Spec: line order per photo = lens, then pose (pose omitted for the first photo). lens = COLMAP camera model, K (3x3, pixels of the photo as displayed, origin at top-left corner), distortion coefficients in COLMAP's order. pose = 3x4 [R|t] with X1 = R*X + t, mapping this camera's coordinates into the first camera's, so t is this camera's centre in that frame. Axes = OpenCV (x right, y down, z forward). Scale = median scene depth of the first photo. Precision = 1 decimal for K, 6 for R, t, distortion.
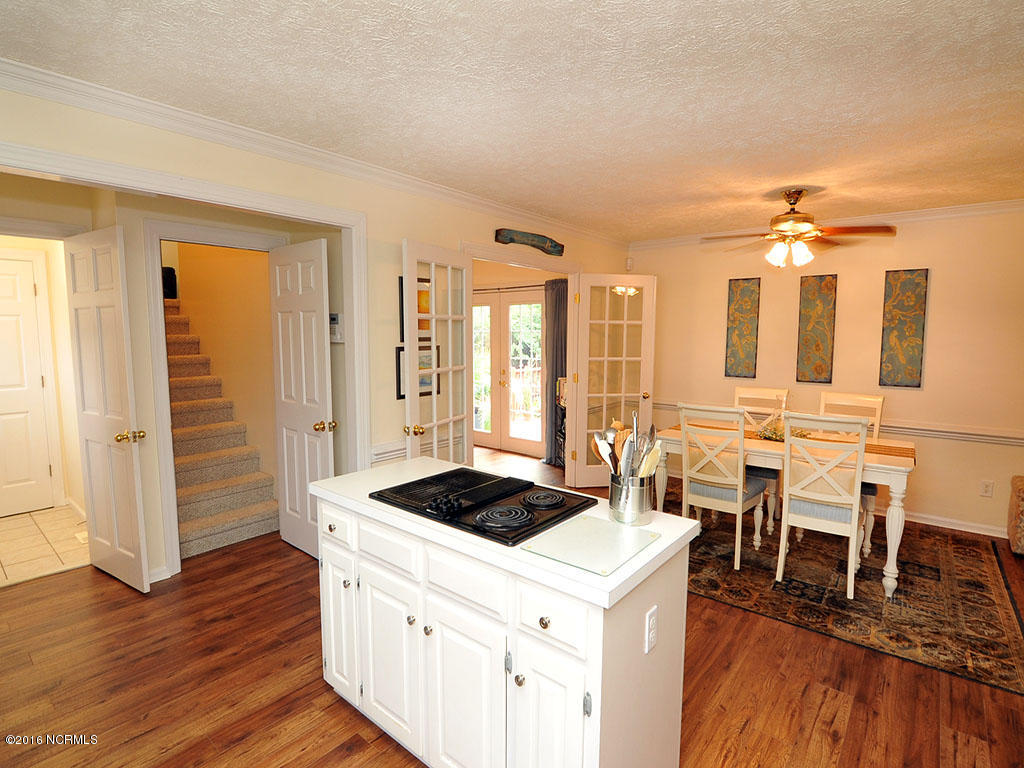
lens RADIAL K [[568.3, 0, 512.0], [0, 568.3, 384.0], [0, 0, 1]] dist [-0.004745, -0.001389]
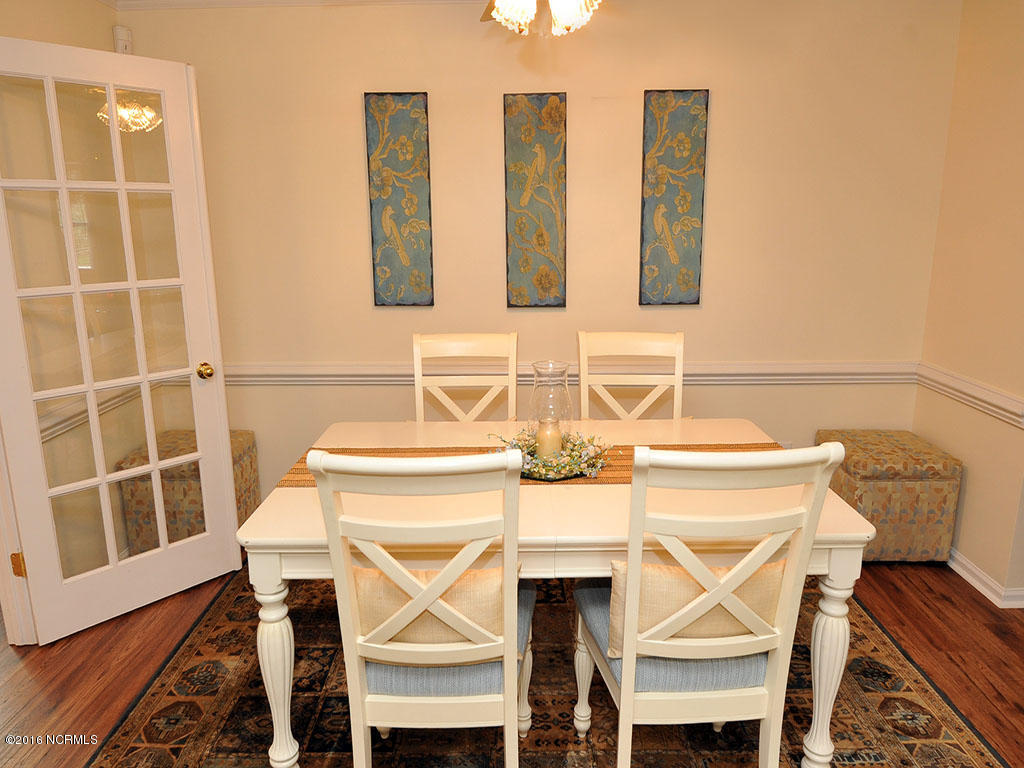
lens RADIAL K [[735.5, 0, 512.0], [0, 735.5, 384.0], [0, 0, 1]] dist [-0.003749, -0.003234]
pose [[0.814591, -0.141528, 0.562505, 0.122700], [0.067037, 0.986248, 0.151063, -0.037727], [-0.576149, -0.085346, 0.812877, 0.464201]]
